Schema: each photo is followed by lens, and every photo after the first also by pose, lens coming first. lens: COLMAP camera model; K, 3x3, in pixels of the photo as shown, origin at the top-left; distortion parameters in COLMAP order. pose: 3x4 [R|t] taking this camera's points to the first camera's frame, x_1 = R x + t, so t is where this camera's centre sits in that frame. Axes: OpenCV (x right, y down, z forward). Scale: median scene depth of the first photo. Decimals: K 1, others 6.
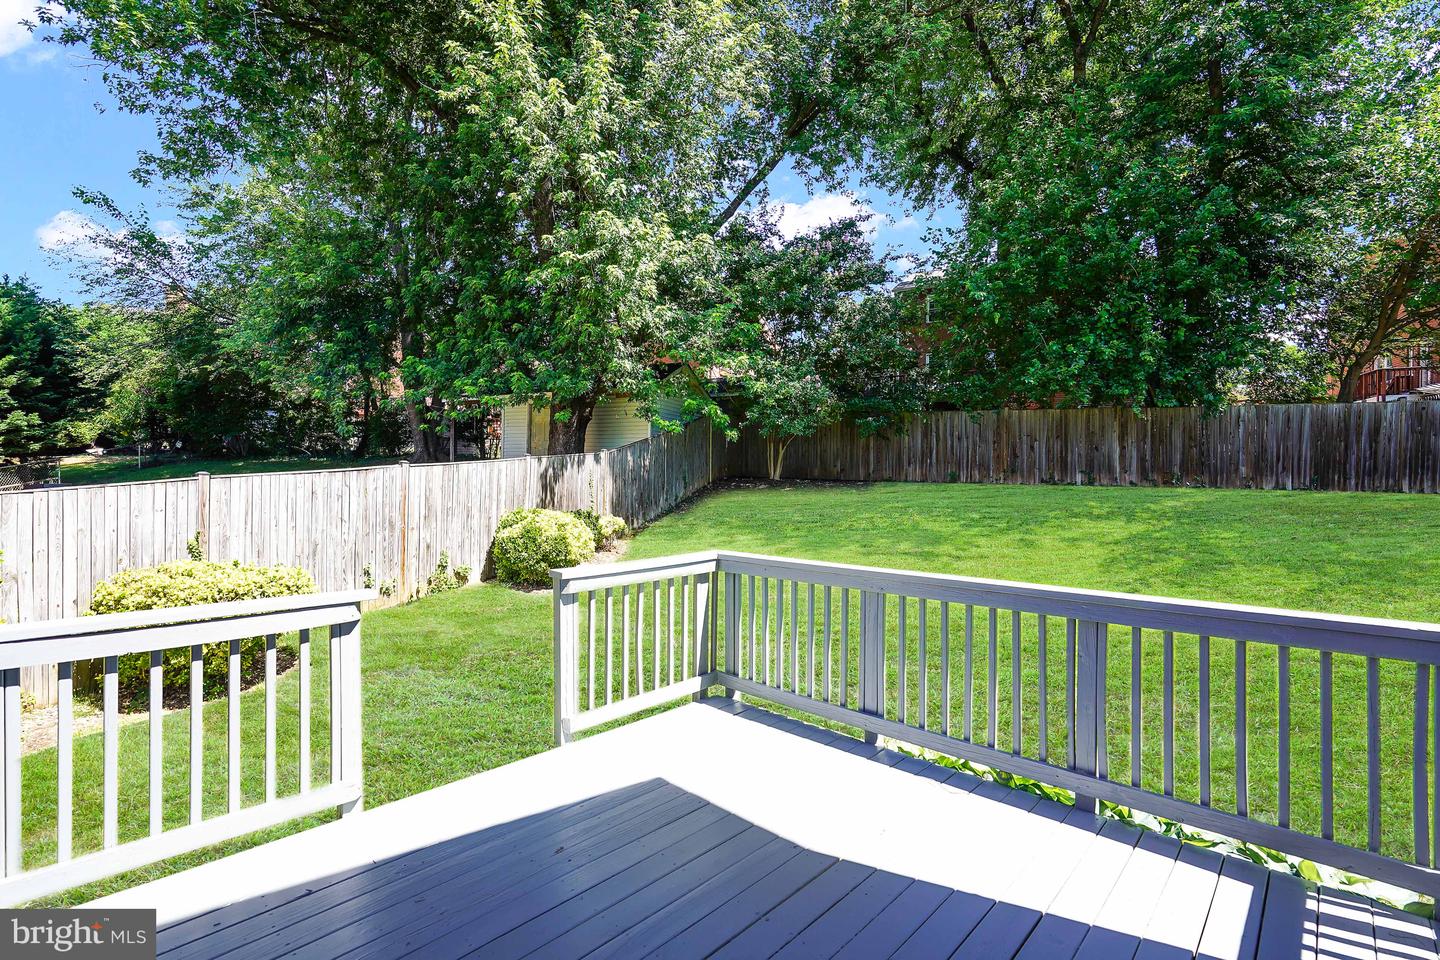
lens RADIAL K [[664.1, 0, 720.0], [0, 664.1, 480.0], [0, 0, 1]] dist [-0.000232, 0.004981]
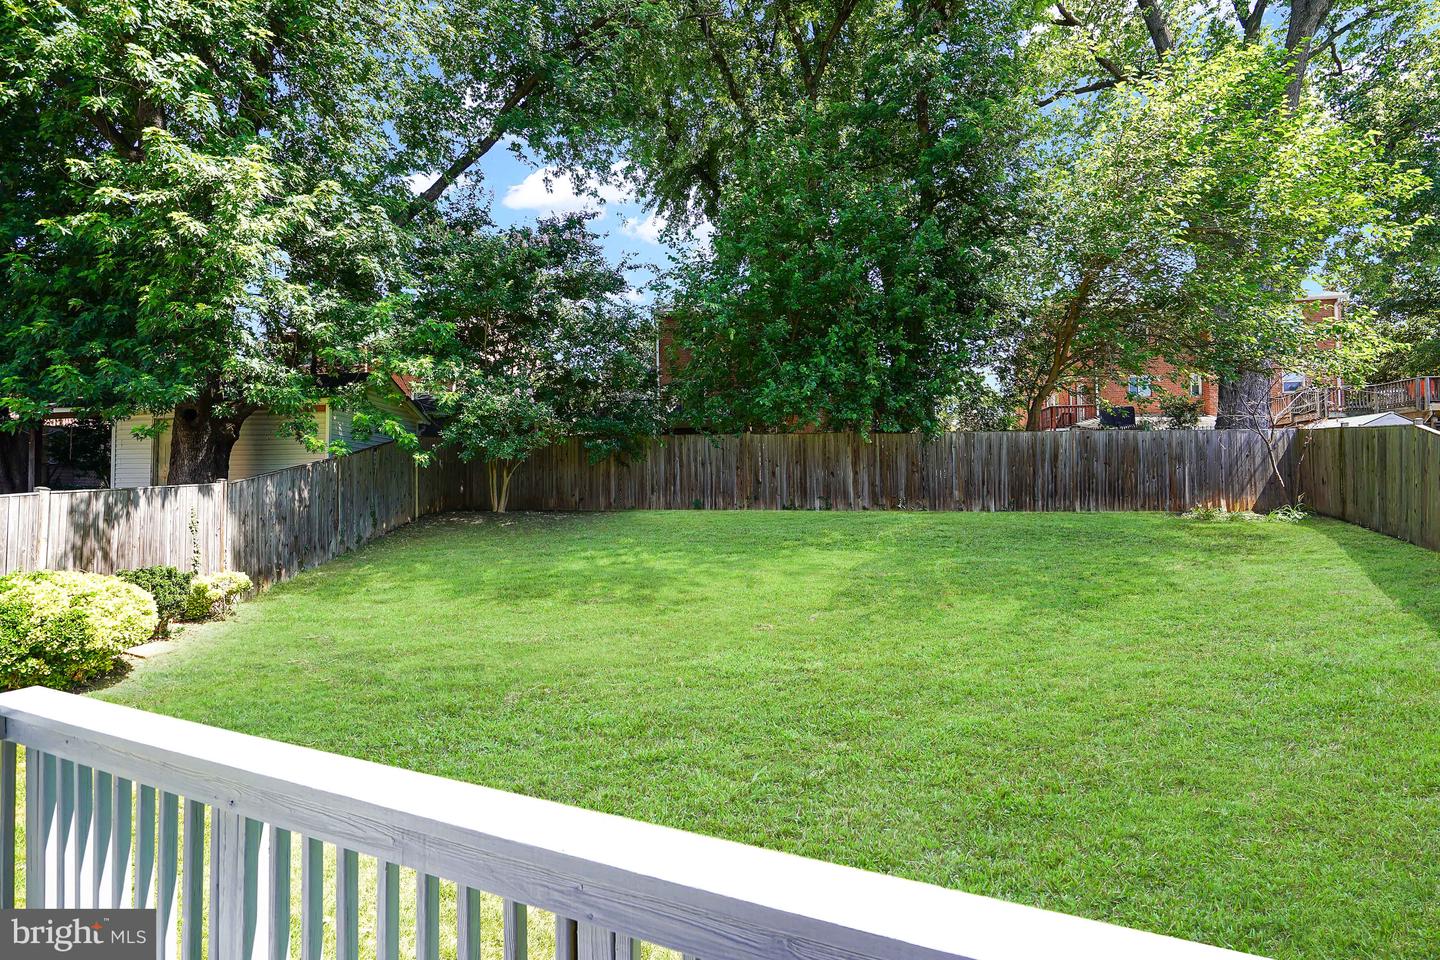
lens RADIAL K [[642.1, 0, 718.2], [0, 642.1, 497.9], [0, 0, 1]] dist [-0.000113, 0.000535]
pose [[0.952540, -0.016497, 0.303966, 0.120950], [0.019870, 0.999770, -0.008008, -0.008041], [-0.303764, 0.013668, 0.952649, 0.149471]]
